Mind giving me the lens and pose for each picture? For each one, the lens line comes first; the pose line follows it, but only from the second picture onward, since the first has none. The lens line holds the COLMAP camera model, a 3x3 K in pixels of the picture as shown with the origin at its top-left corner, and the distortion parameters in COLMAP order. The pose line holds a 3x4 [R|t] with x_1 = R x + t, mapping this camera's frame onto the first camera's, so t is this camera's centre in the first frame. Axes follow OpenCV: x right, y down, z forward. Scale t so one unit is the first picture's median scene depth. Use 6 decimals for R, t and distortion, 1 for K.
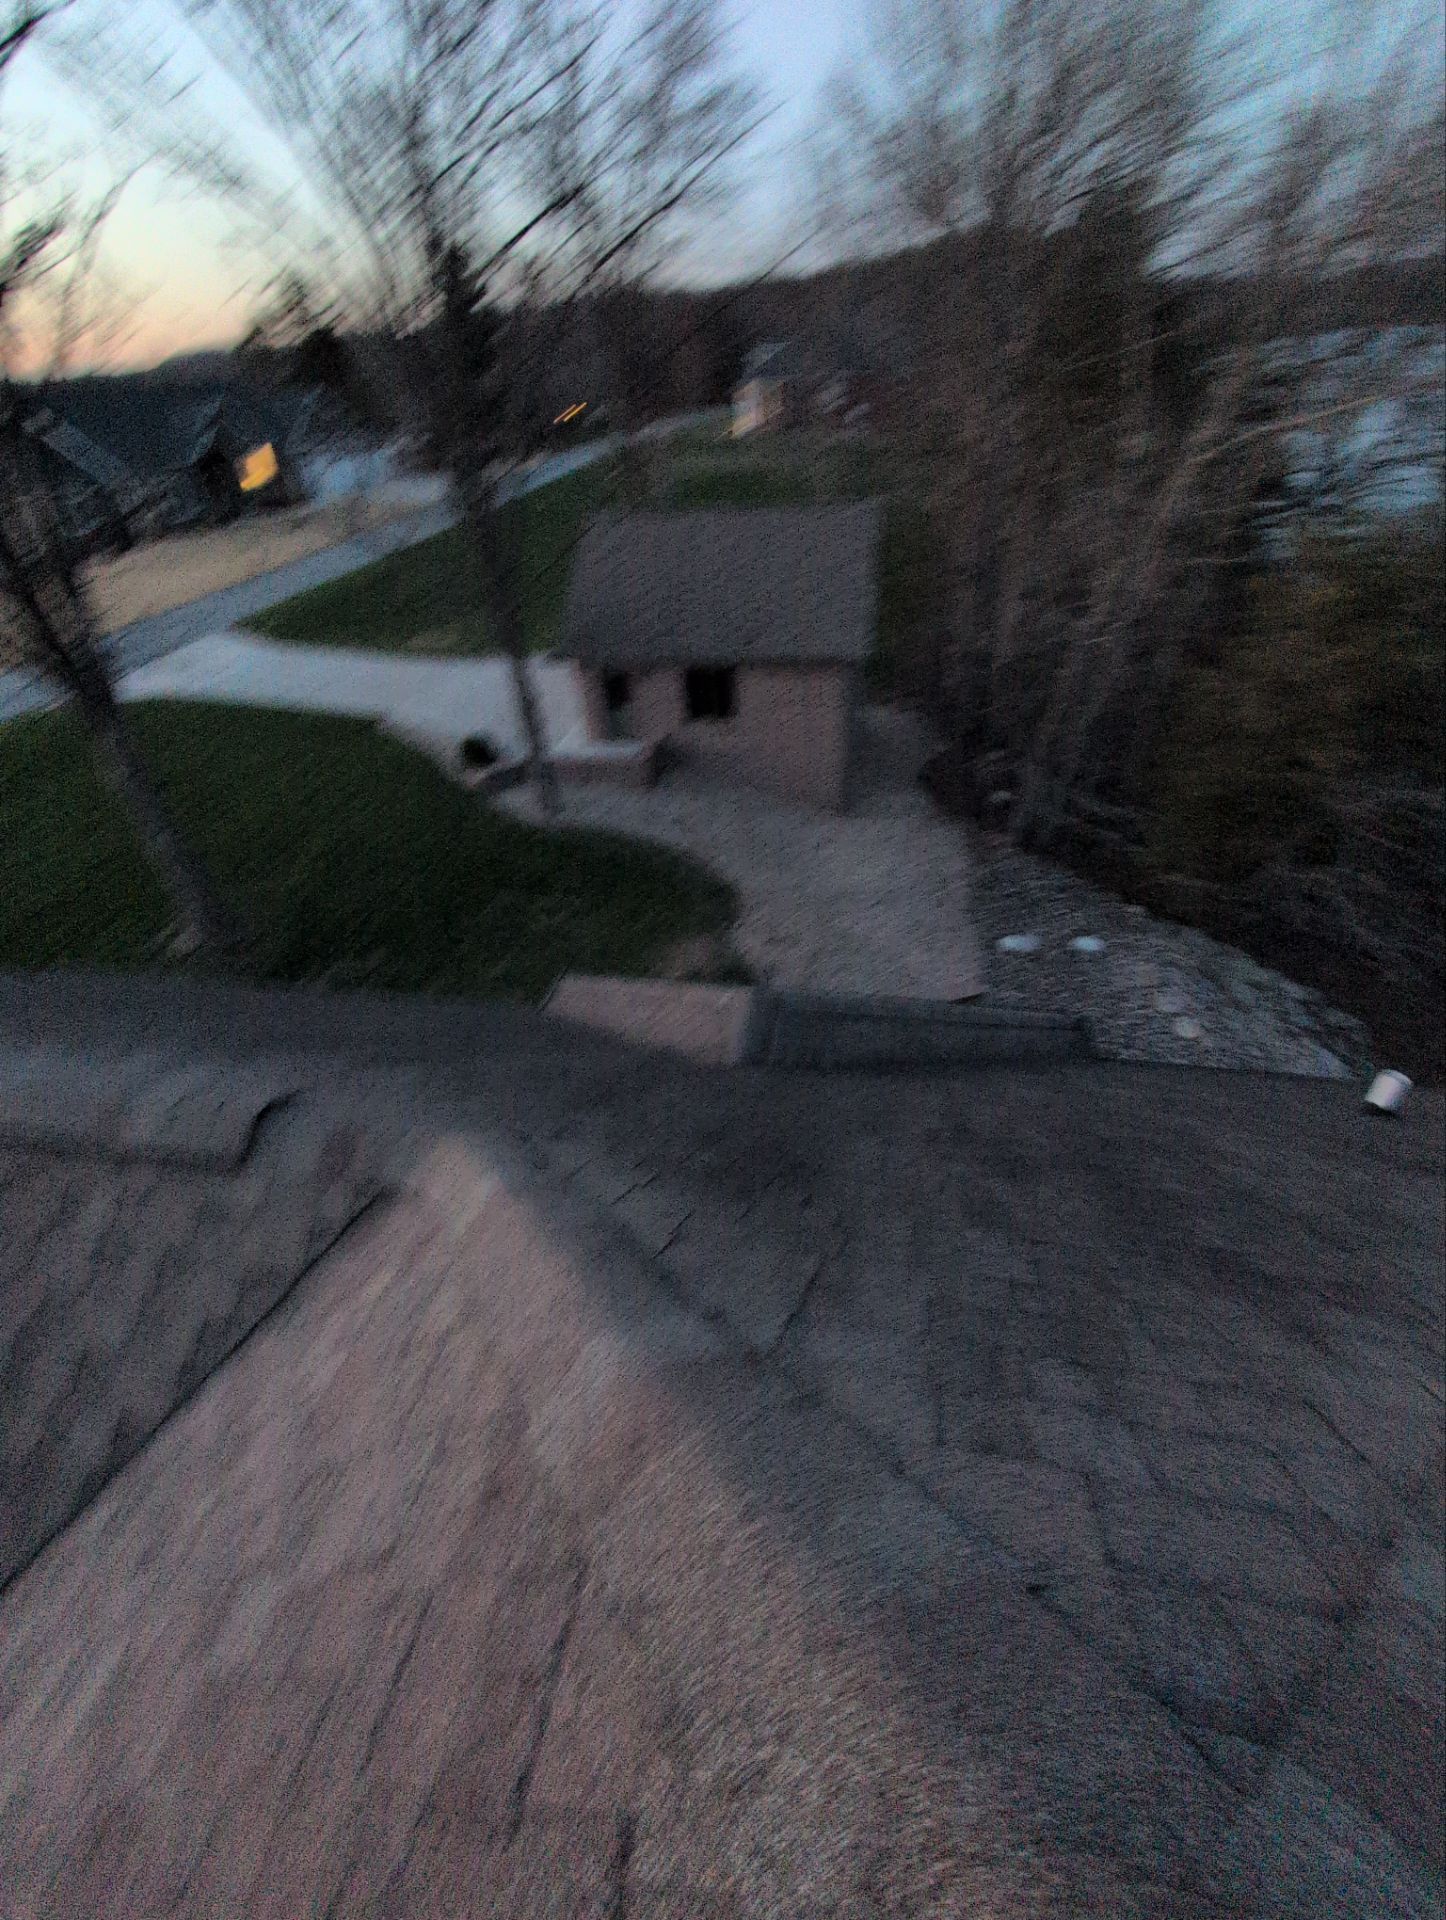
lens RADIAL K [[815.1, 0, 721.3], [0, 815.1, 961.3], [0, 0, 1]] dist [-0.000231, 0.000575]
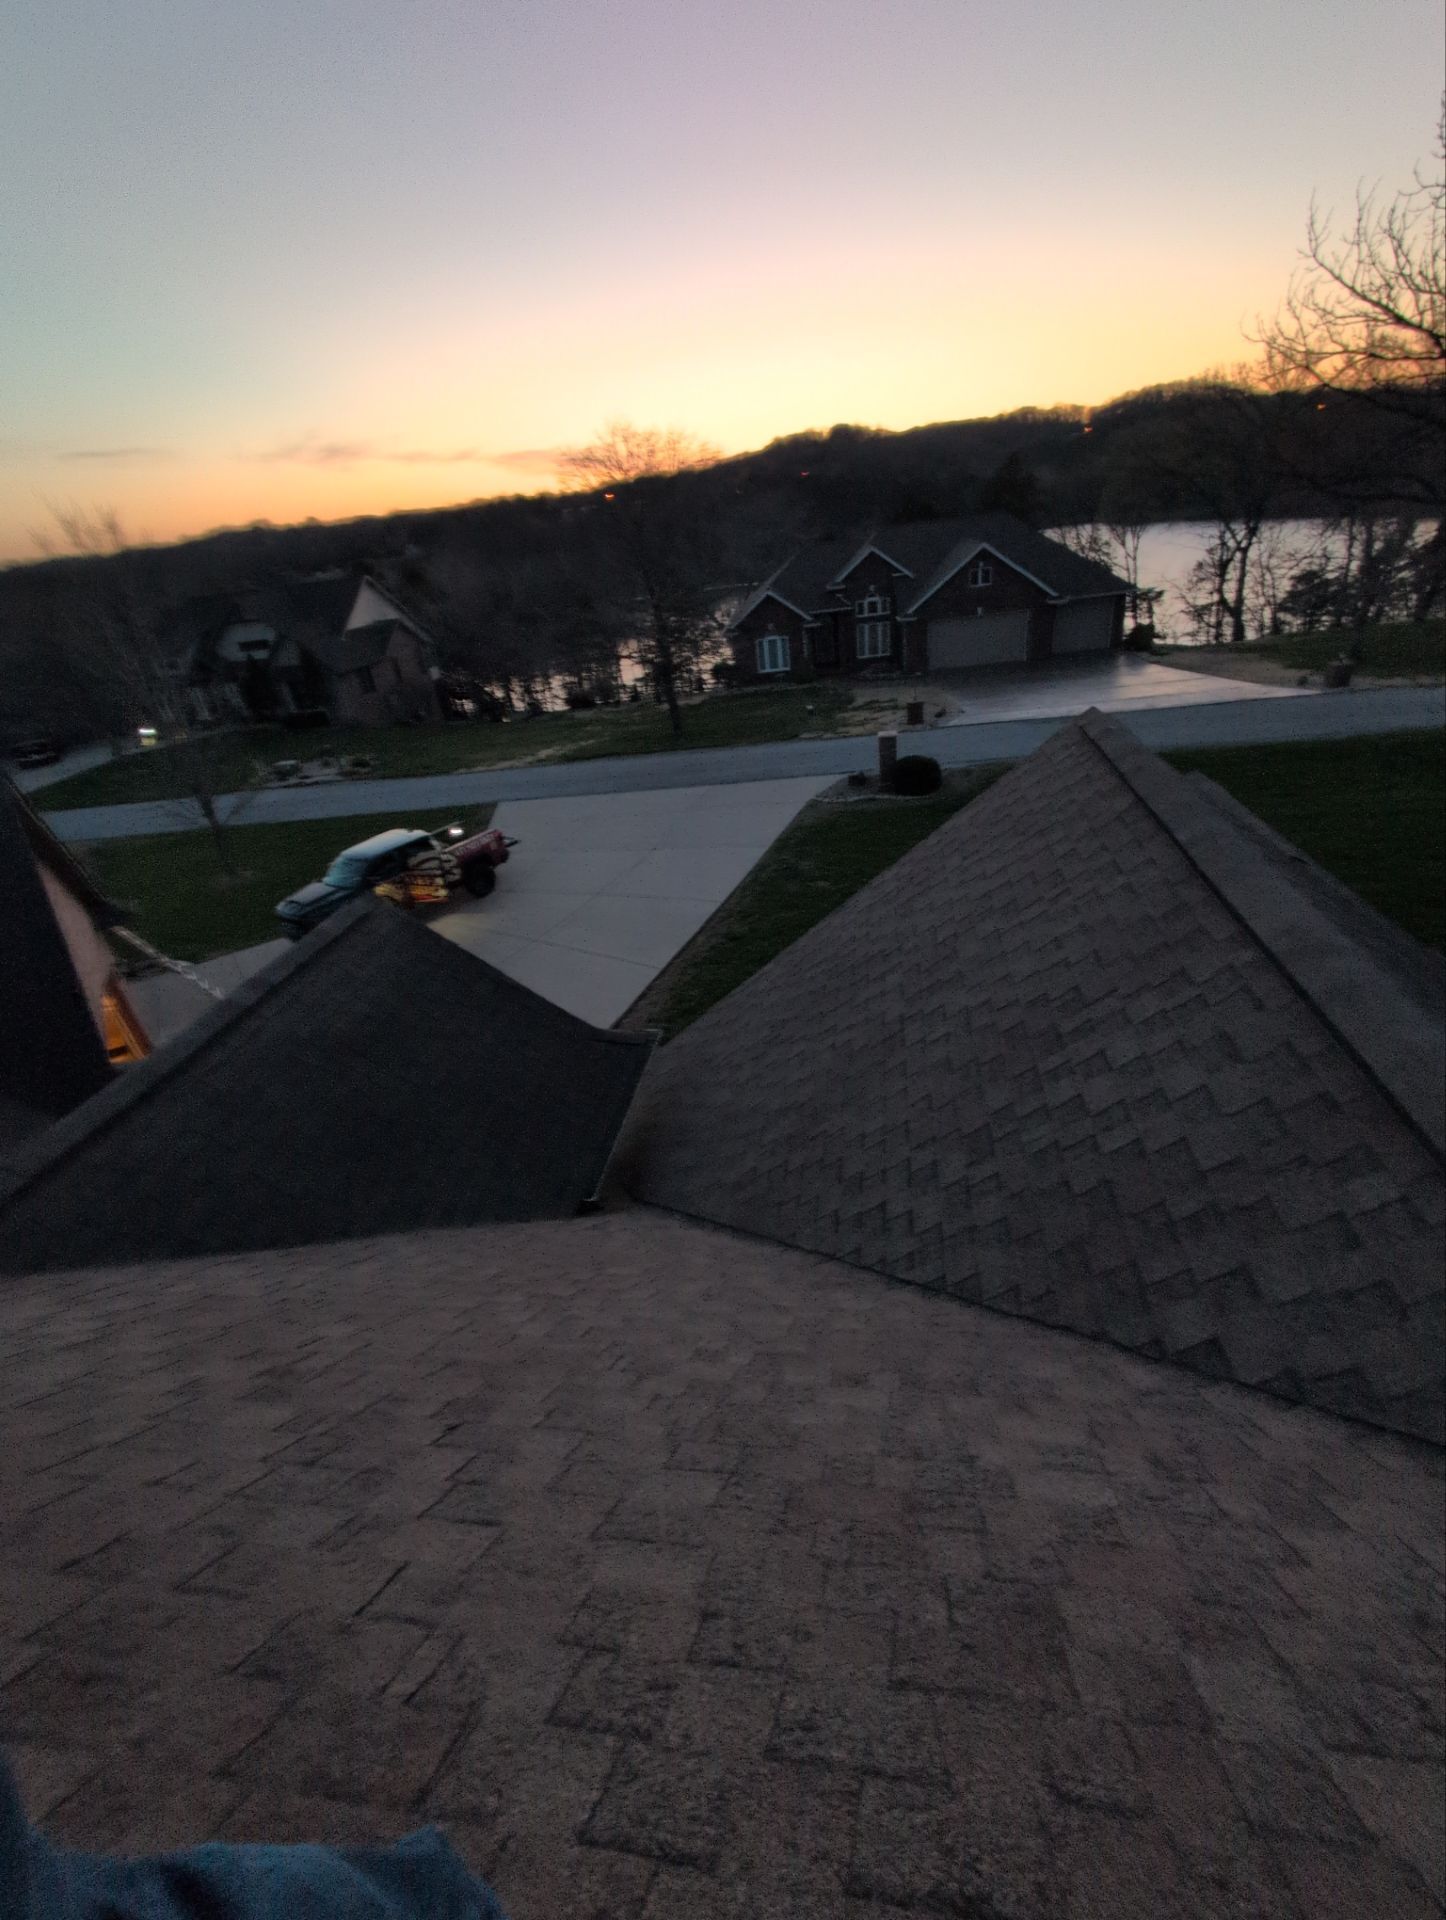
lens RADIAL K [[815.1, 0, 721.3], [0, 815.1, 961.3], [0, 0, 1]] dist [-0.000231, 0.000575]
pose [[0.039039, 0.531589, -0.846102, -0.149328], [-0.505132, 0.741087, 0.442303, 0.076511], [0.862159, 0.410127, 0.297454, -0.013843]]
